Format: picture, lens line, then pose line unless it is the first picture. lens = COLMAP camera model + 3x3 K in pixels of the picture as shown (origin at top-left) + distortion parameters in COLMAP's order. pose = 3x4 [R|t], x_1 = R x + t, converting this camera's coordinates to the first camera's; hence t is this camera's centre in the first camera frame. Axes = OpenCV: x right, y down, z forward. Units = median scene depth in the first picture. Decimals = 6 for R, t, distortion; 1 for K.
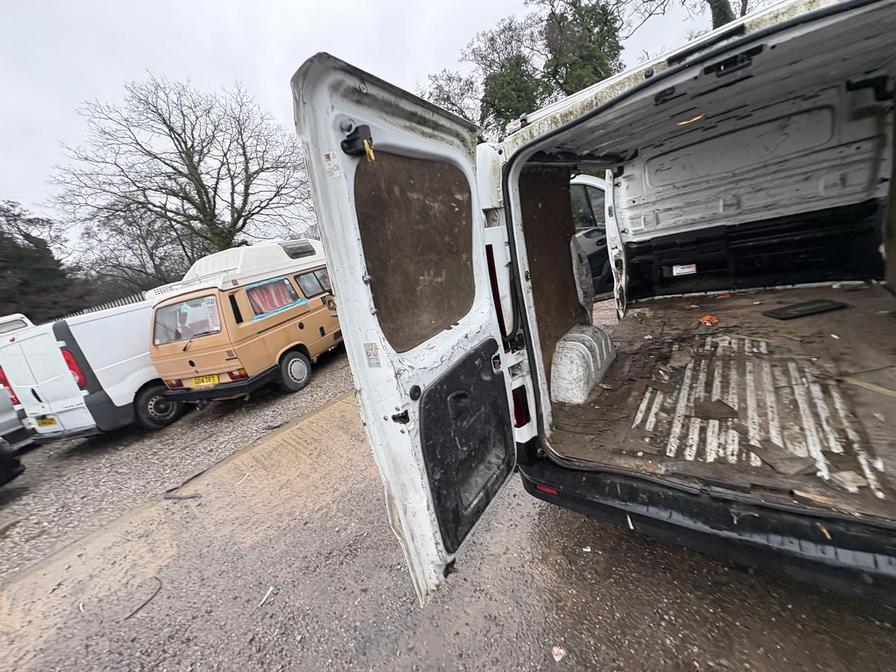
lens RADIAL K [[355.9, 0, 448.3], [0, 355.9, 333.7], [0, 0, 1]] dist [0.001059, -0.000297]
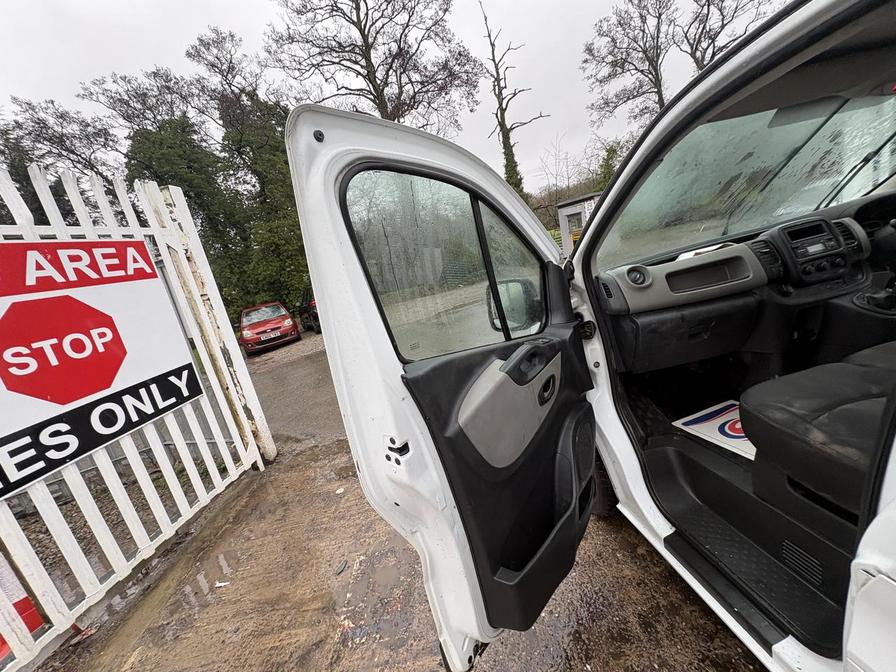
lens RADIAL K [[355.9, 0, 447.9], [0, 355.9, 334.1], [0, 0, 1]] dist [0.001059, -0.000297]
pose [[0.713994, -0.052014, 0.698217, 0.308452], [0.225720, 0.961092, -0.159224, -0.493774], [-0.662769, 0.271287, 0.697955, 1.513372]]
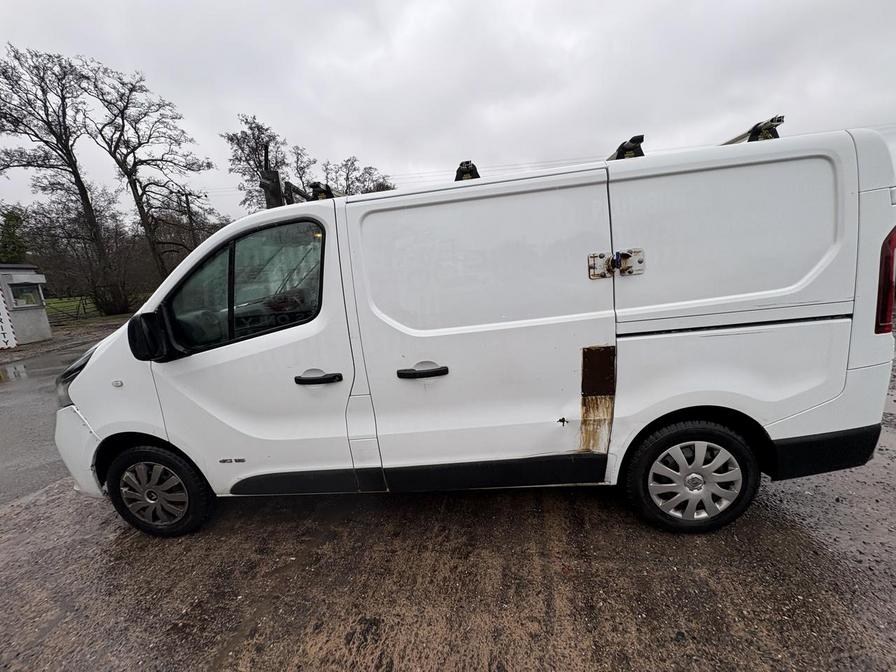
lens RADIAL K [[355.9, 0, 450.0], [0, 355.9, 332.0], [0, 0, 1]] dist [0.001059, -0.000297]
pose [[-0.486132, 0.135709, 0.863284, -0.105454], [0.438435, 0.892419, 0.106602, -0.405325], [-0.755944, 0.430316, -0.493333, 1.696885]]
